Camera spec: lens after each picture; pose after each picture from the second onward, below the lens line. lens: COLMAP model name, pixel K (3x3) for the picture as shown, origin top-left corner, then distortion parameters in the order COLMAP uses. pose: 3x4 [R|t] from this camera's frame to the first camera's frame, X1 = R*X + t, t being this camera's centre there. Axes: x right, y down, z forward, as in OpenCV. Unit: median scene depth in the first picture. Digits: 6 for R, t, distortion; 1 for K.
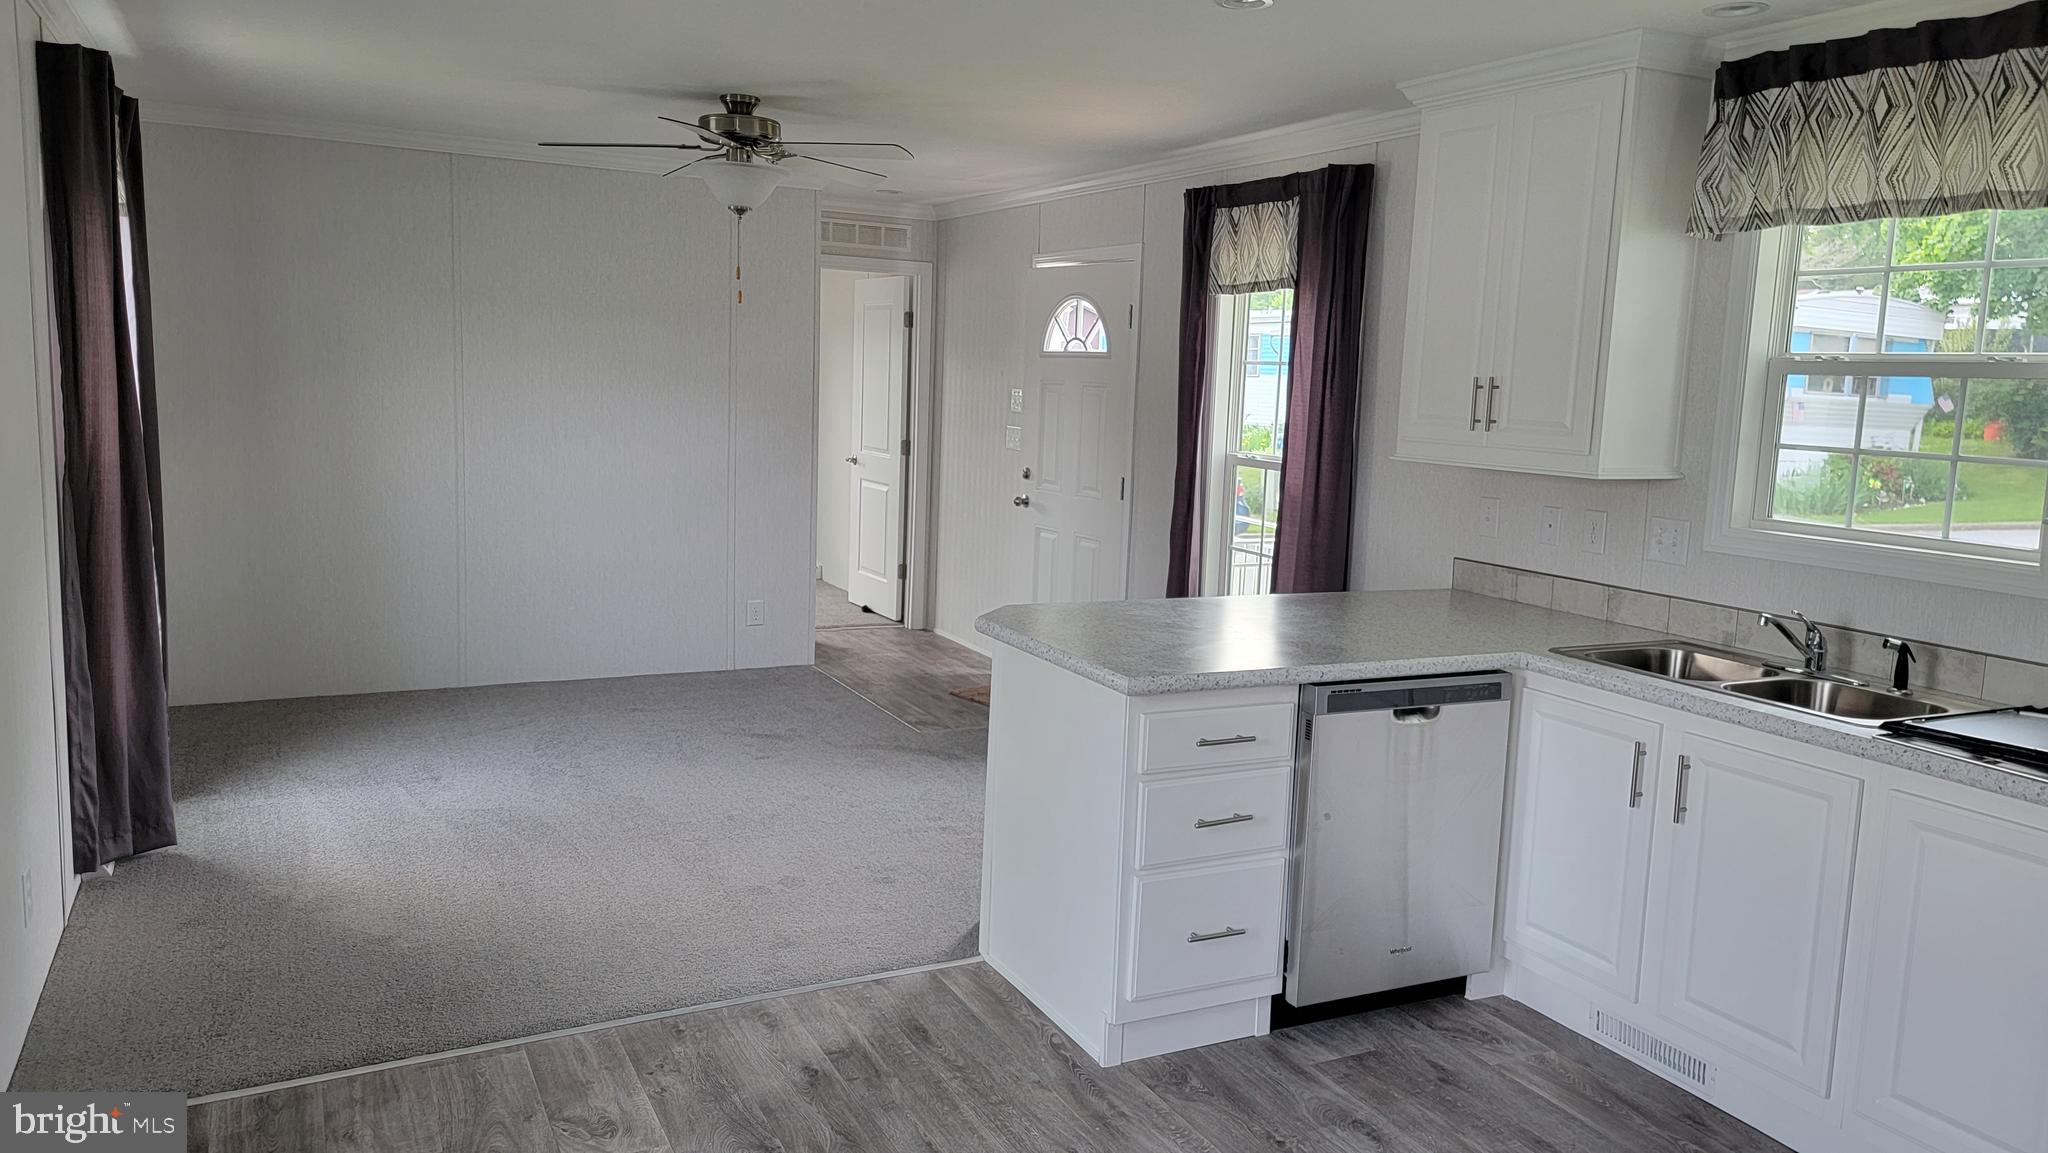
lens RADIAL K [[1443.6, 0, 1036.0], [0, 1443.6, 567.0], [0, 0, 1]] dist [0.076593, -0.064755]
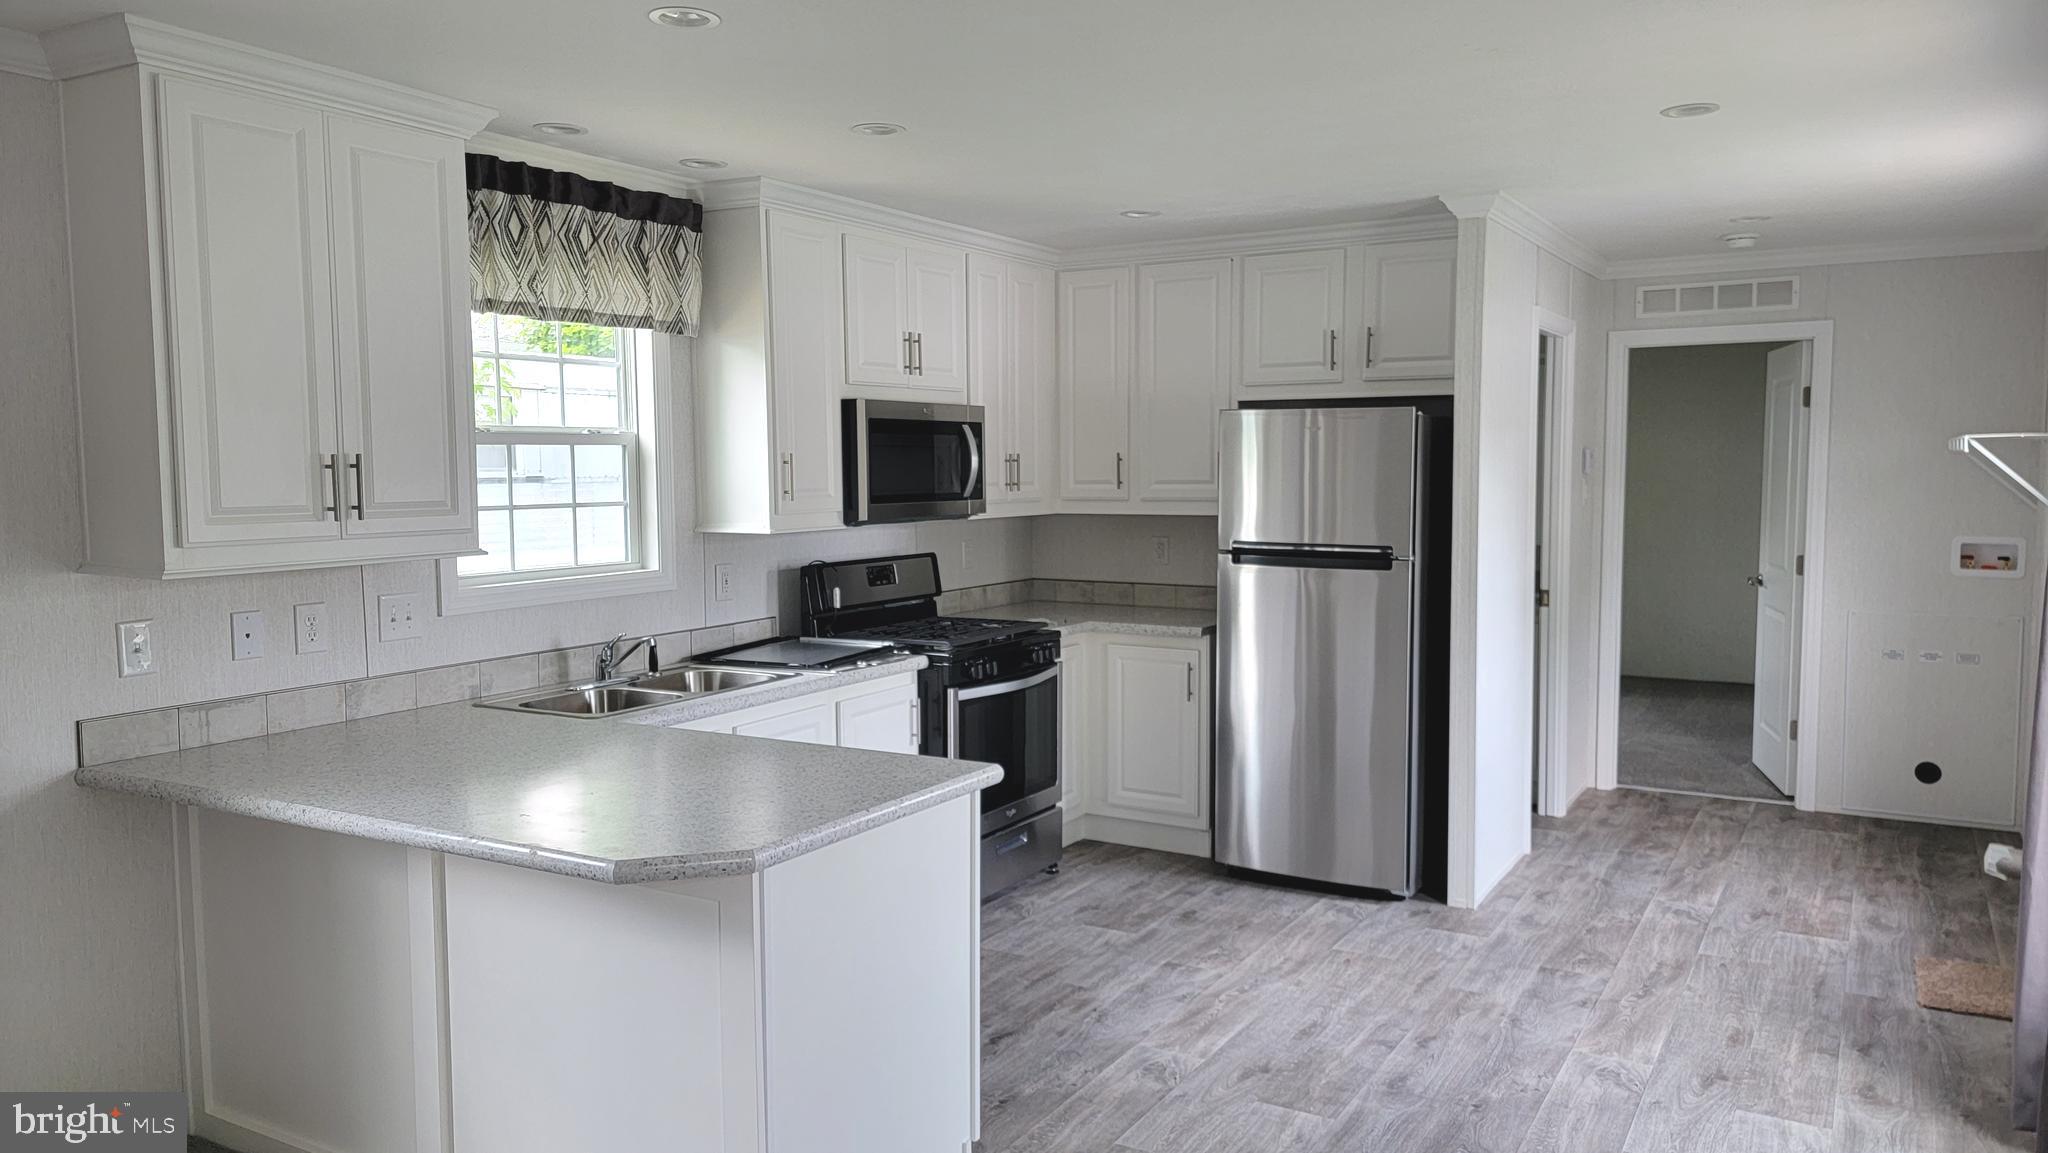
lens RADIAL K [[1443.6, 0, 1036.0], [0, 1443.6, 567.0], [0, 0, 1]] dist [0.076593, -0.064755]
pose [[-0.540091, -0.097308, 0.835962, -0.692203], [0.097088, 0.979458, 0.176737, -0.207403], [-0.835988, 0.176617, -0.519549, 1.317469]]
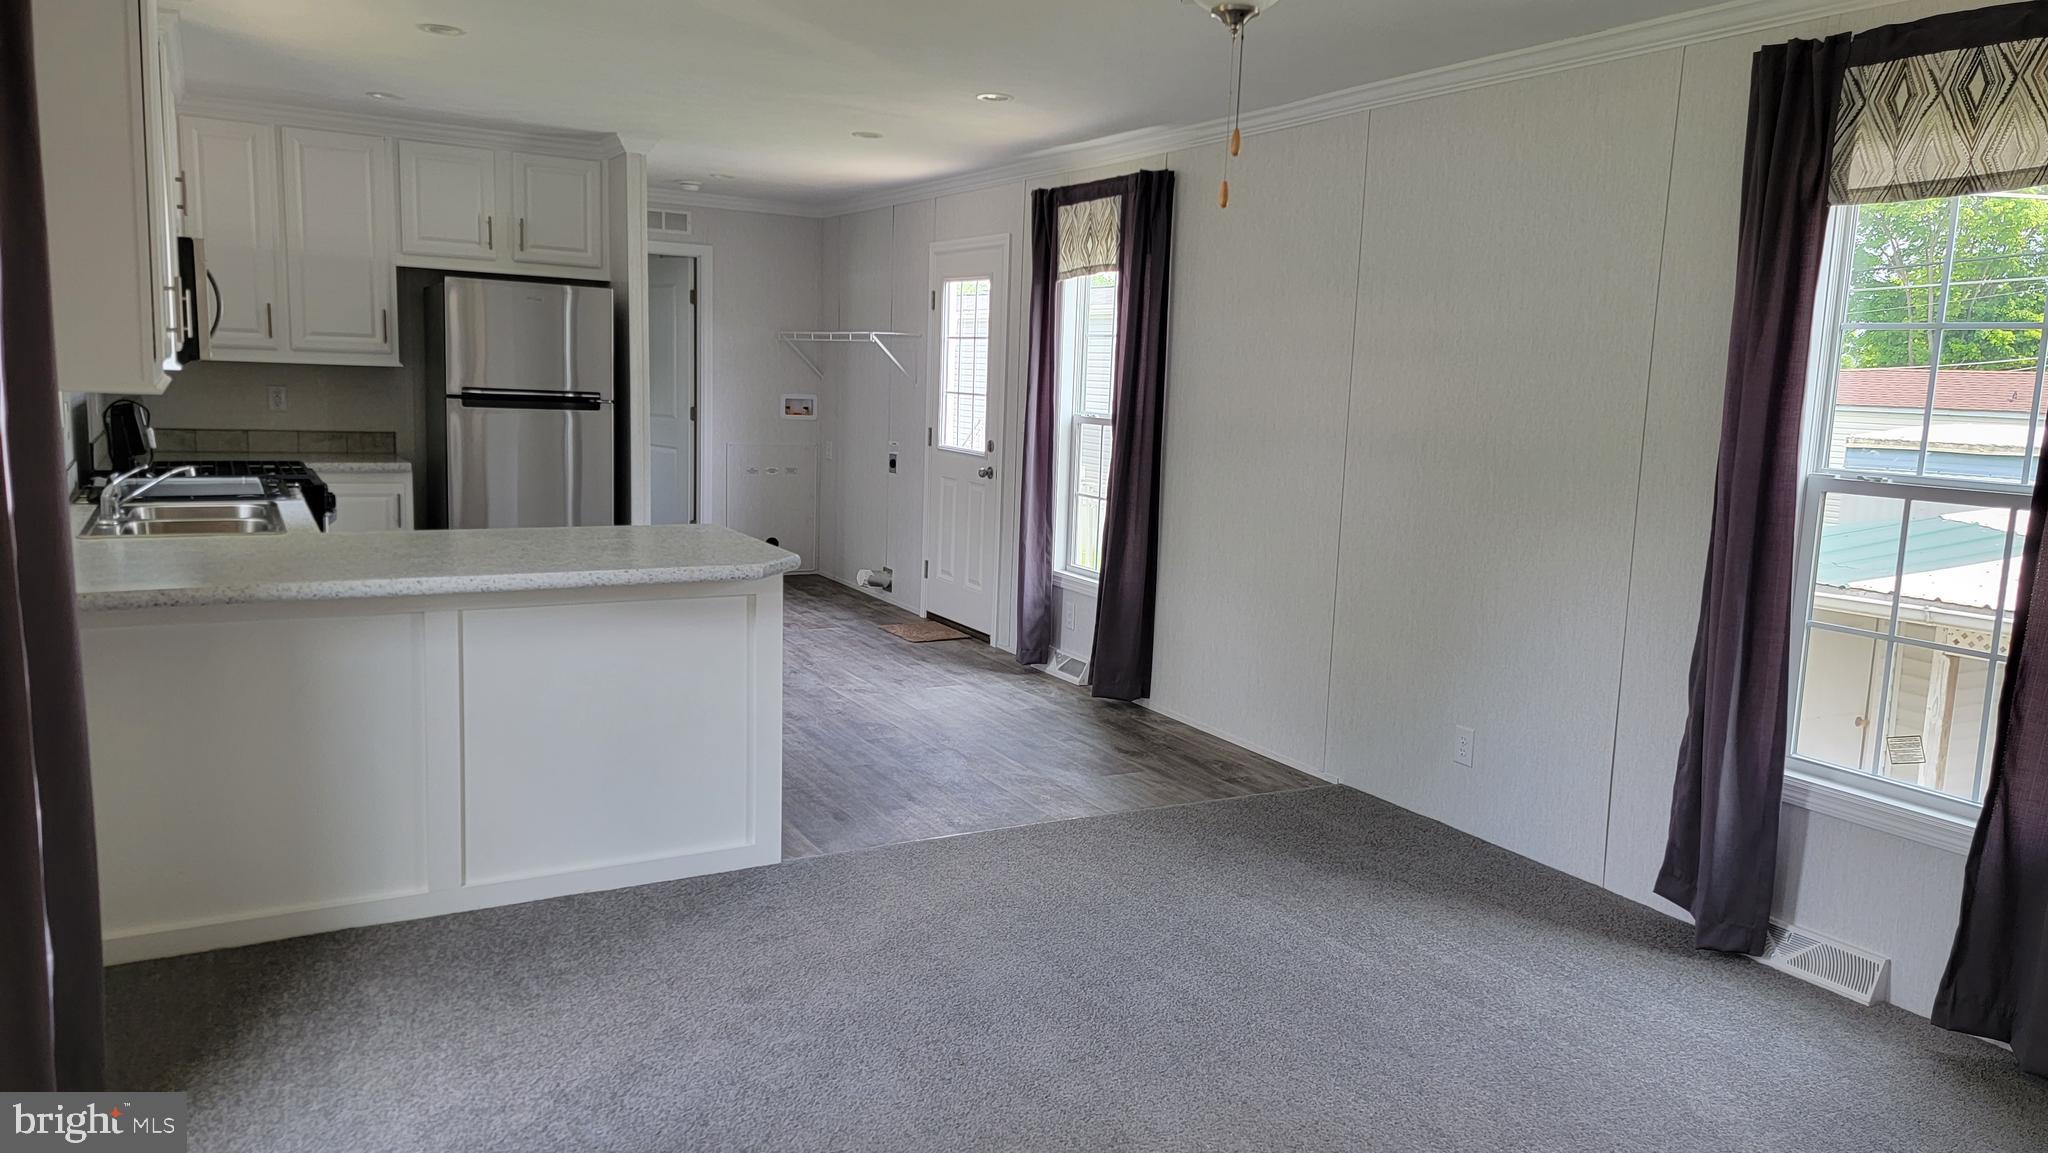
lens RADIAL K [[1401.2, 0, 1046.6], [0, 1401.2, 565.7], [0, 0, 1]] dist [0.080078, -0.064331]
pose [[-0.996236, -0.069788, -0.051409, -0.186561], [-0.081082, 0.959975, 0.268092, -0.273327], [0.030642, 0.271252, -0.962021, 2.184247]]
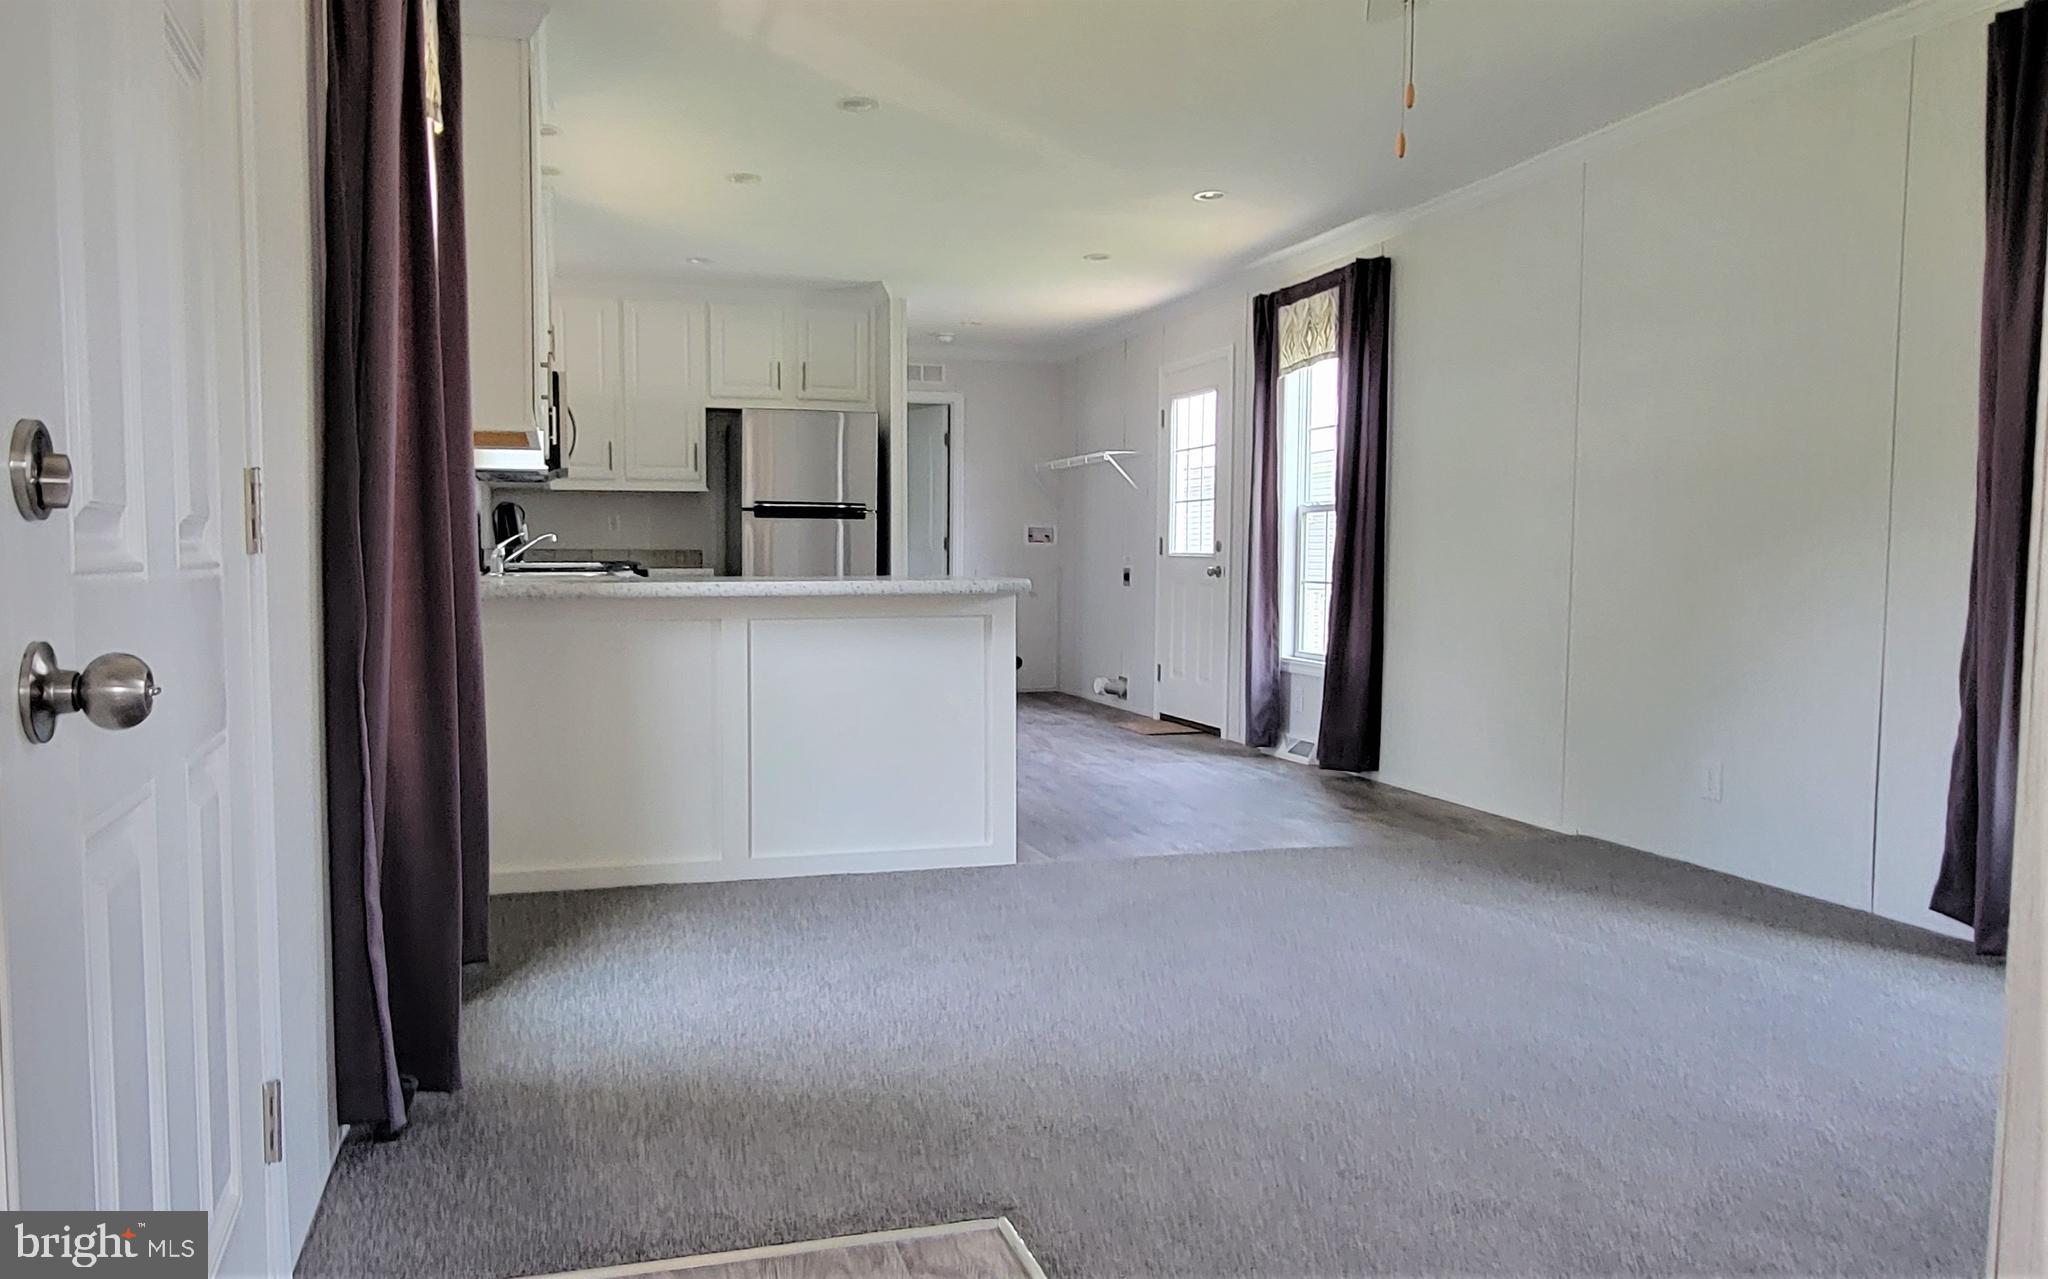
lens RADIAL K [[1354.6, 0, 926.9], [0, 1354.6, 646.3], [0, 0, 1]] dist [-0.003816, 0.000566]
pose [[-0.974892, -0.055288, 0.215704, -0.220465], [-0.009842, 0.978439, 0.206303, -0.152561], [-0.222459, 0.199000, -0.954416, 2.274676]]
